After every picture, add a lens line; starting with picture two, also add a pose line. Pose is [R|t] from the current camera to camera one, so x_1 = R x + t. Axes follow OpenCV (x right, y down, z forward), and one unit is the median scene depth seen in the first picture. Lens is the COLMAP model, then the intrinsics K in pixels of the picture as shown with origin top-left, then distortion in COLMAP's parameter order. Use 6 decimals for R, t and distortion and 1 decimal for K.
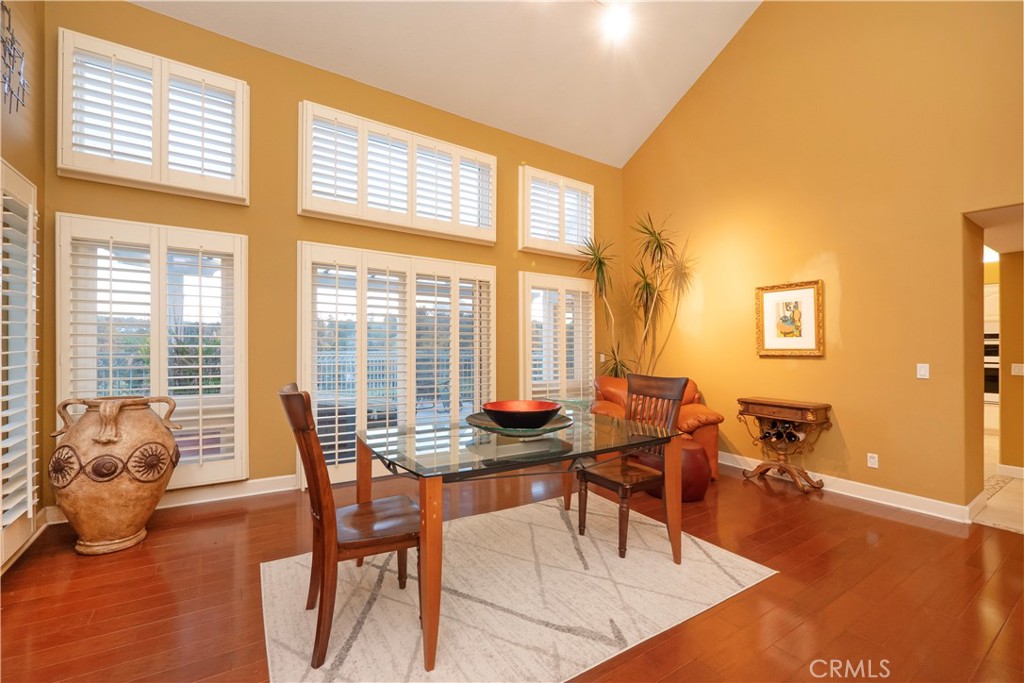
lens RADIAL K [[367.8, 0, 485.2], [0, 367.8, 354.6], [0, 0, 1]] dist [-0.000789, -0.000039]
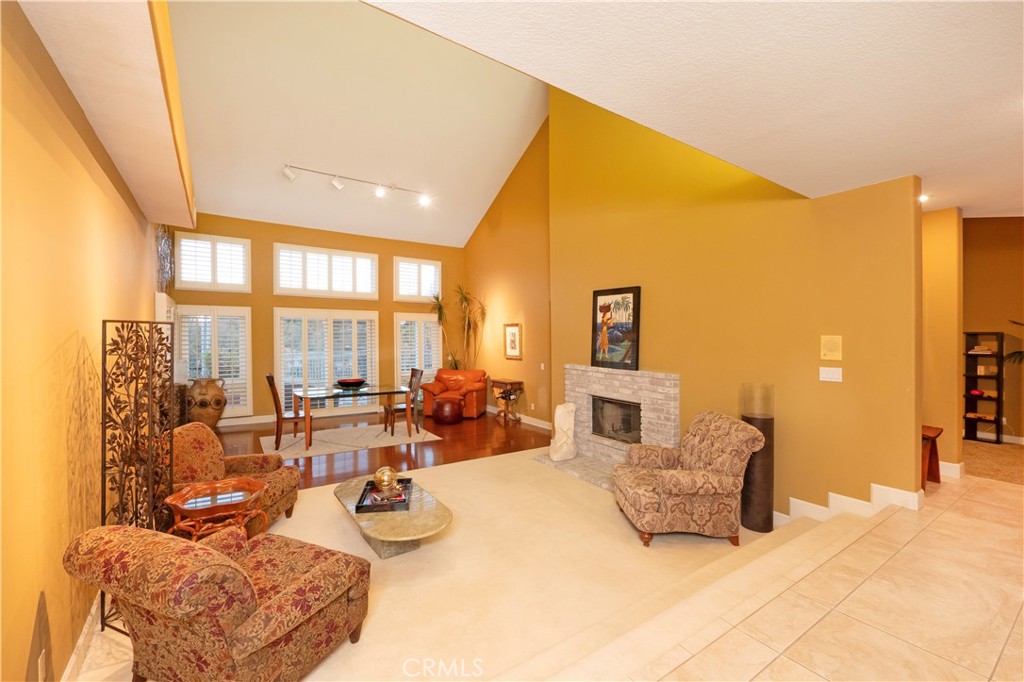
lens RADIAL K [[432.3, 0, 512.0], [0, 432.3, 341.0], [0, 0, 1]] dist [0.001141, 0.000110]
pose [[0.999977, -0.004227, 0.005367, 0.845131], [0.004196, 0.999975, 0.005624, -0.114896], [-0.005391, -0.005601, 0.999970, -1.496768]]
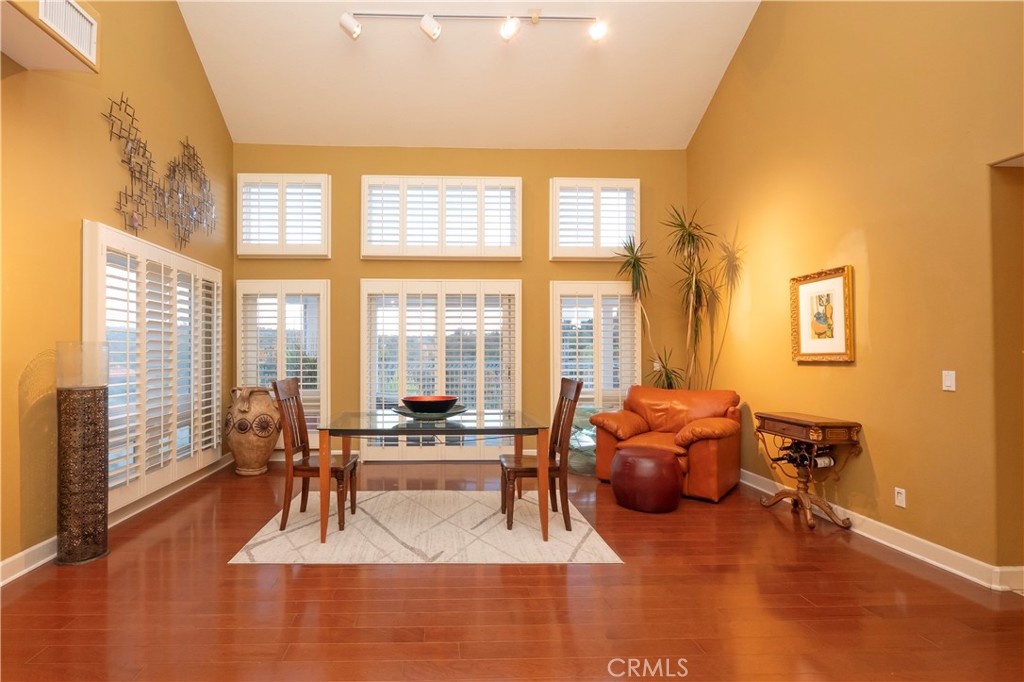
lens RADIAL K [[448.5, 0, 504.9], [0, 448.5, 364.2], [0, 0, 1]] dist [0.000120, 0.000004]
pose [[0.881149, -0.002115, -0.472834, 0.710318], [0.000183, 0.999991, -0.004132, 0.012804], [0.472839, 0.003554, 0.881142, -0.199933]]
